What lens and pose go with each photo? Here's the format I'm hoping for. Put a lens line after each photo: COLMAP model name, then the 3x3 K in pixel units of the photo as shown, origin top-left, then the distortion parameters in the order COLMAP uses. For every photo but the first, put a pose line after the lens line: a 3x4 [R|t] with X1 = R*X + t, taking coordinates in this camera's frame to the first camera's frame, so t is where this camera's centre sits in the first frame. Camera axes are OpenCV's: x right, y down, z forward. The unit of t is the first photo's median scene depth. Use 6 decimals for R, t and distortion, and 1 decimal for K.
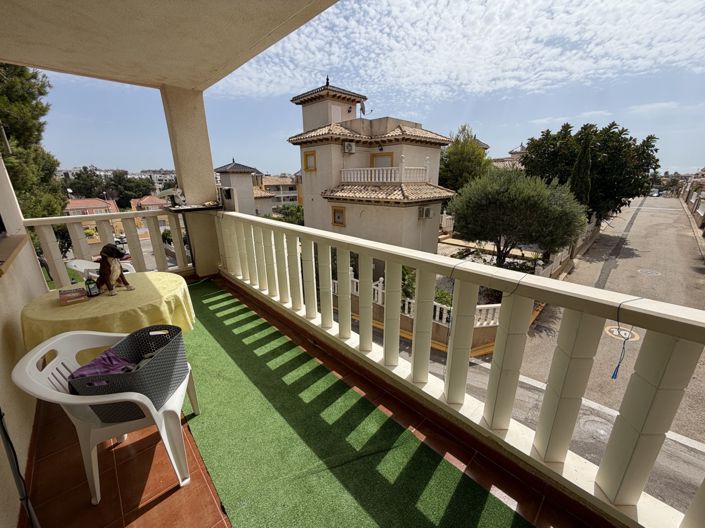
lens RADIAL K [[280.9, 0, 352.3], [0, 280.9, 262.9], [0, 0, 1]] dist [0.001975, -0.000352]
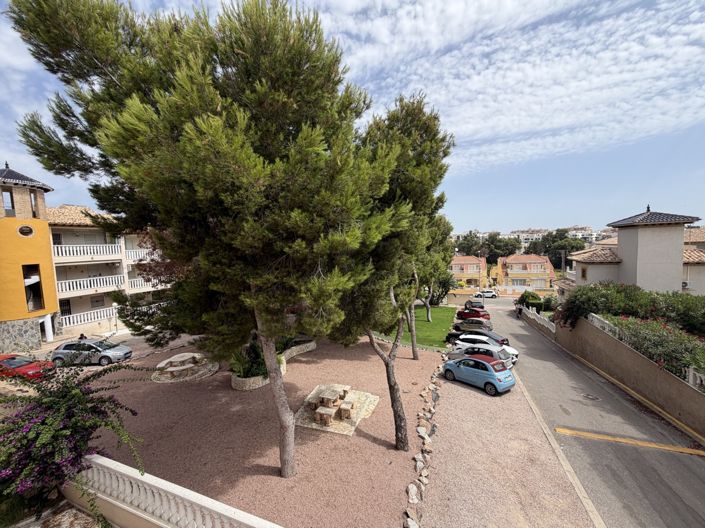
lens RADIAL K [[280.9, 0, 345.9], [0, 280.9, 265.7], [0, 0, 1]] dist [0.001975, -0.000352]
pose [[0.408903, 0.056744, -0.910812, -0.776051], [-0.229911, 0.972277, -0.042644, -0.271601], [0.883142, 0.226843, 0.410613, 0.863913]]
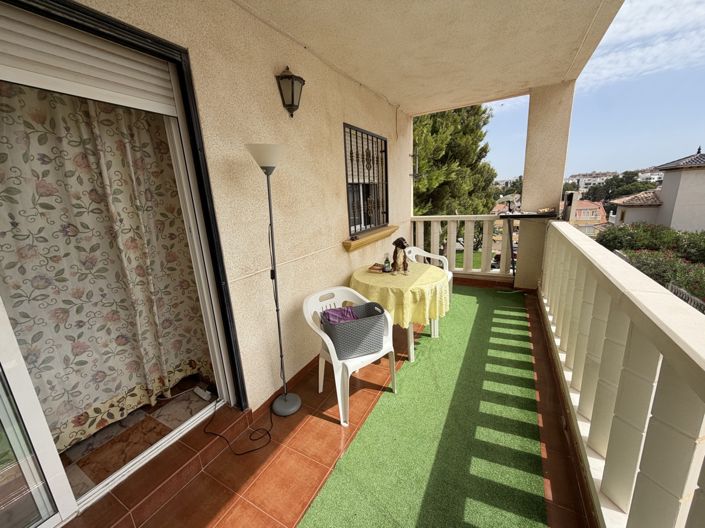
lens RADIAL K [[280.9, 0, 351.7], [0, 280.9, 263.8], [0, 0, 1]] dist [0.001975, -0.000352]
pose [[0.305562, 0.212706, -0.928110, 0.153299], [-0.225719, 0.963127, 0.146418, -0.041504], [0.925031, 0.164752, 0.342306, 0.160707]]
